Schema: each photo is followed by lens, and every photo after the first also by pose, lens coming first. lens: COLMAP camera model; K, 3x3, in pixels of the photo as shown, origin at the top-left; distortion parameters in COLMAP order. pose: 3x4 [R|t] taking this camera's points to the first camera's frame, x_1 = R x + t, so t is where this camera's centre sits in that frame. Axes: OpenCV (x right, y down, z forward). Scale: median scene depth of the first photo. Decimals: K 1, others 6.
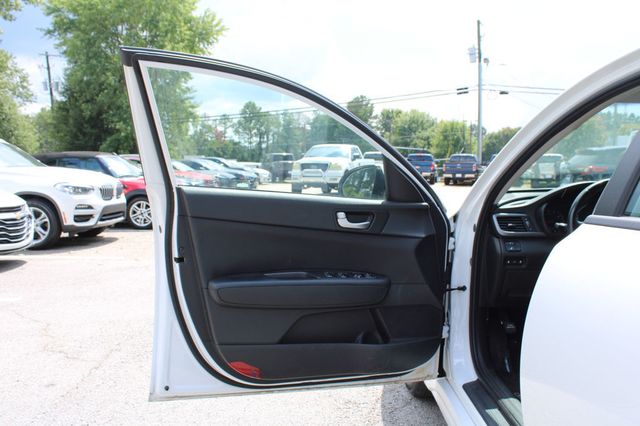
lens RADIAL K [[604.8, 0, 316.5], [0, 604.8, 195.6], [0, 0, 1]] dist [-0.096686, 0.000000]
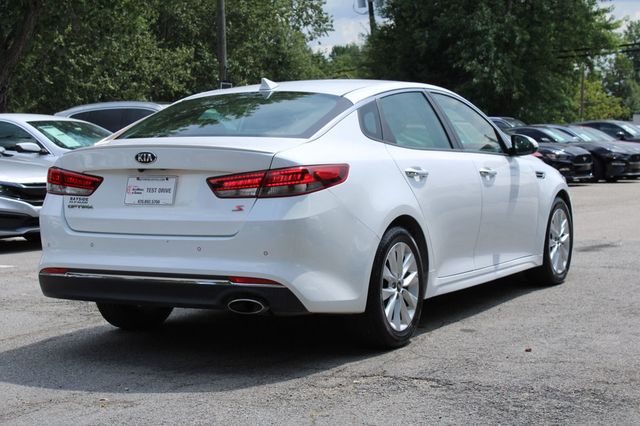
lens RADIAL K [[1308.7, 0, 320.6], [0, 1308.7, 211.2], [0, 0, 1]] dist [0.028637, 0.000000]
pose [[0.876191, 0.022876, -0.481421, 0.147673], [-0.018724, 0.999735, 0.013428, 0.008613], [0.481600, -0.002751, 0.876387, -0.172908]]
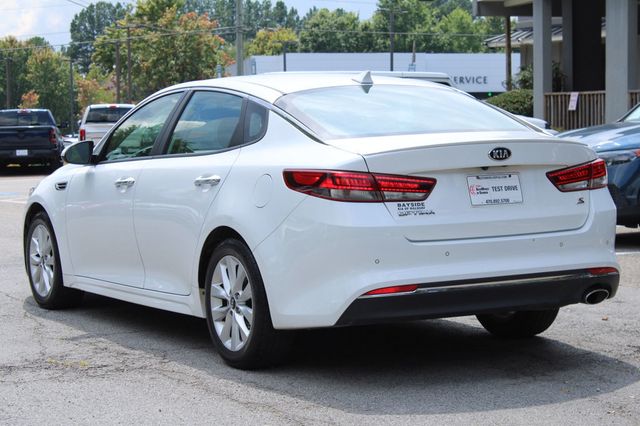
lens RADIAL K [[1606.3, 0, 319.8], [0, 1606.3, 212.0], [0, 0, 1]] dist [0.118424, 0.000000]
pose [[0.874192, -0.049297, 0.483072, -0.083895], [0.049741, 0.998691, 0.011902, 0.007949], [-0.483026, 0.013623, 0.875500, -0.197522]]
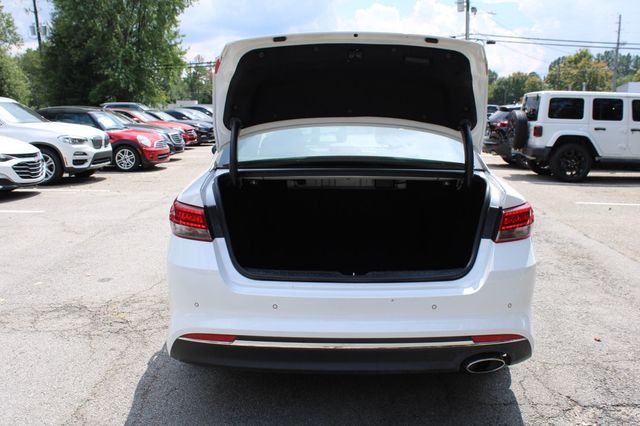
lens RADIAL K [[655.6, 0, 316.0], [0, 655.6, 198.4], [0, 0, 1]] dist [-0.072135, 0.000000]
pose [[0.999859, 0.010823, -0.012839, 0.034992], [-0.009678, 0.996241, 0.086085, -0.002512], [0.013722, -0.085949, 0.996205, -0.099605]]
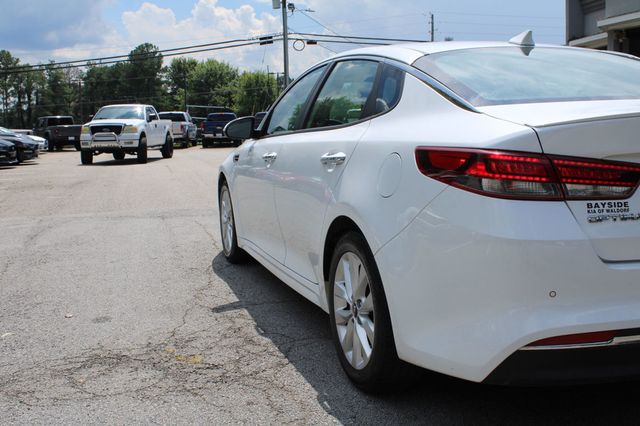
lens RADIAL K [[736.8, 0, 318.4], [0, 736.8, 223.7], [0, 0, 1]] dist [-0.071117, 0.000000]
pose [[0.954774, -0.061590, 0.290884, -0.014647], [0.038172, 0.995606, 0.085510, 0.005555], [-0.294873, -0.070539, 0.952929, -0.073451]]
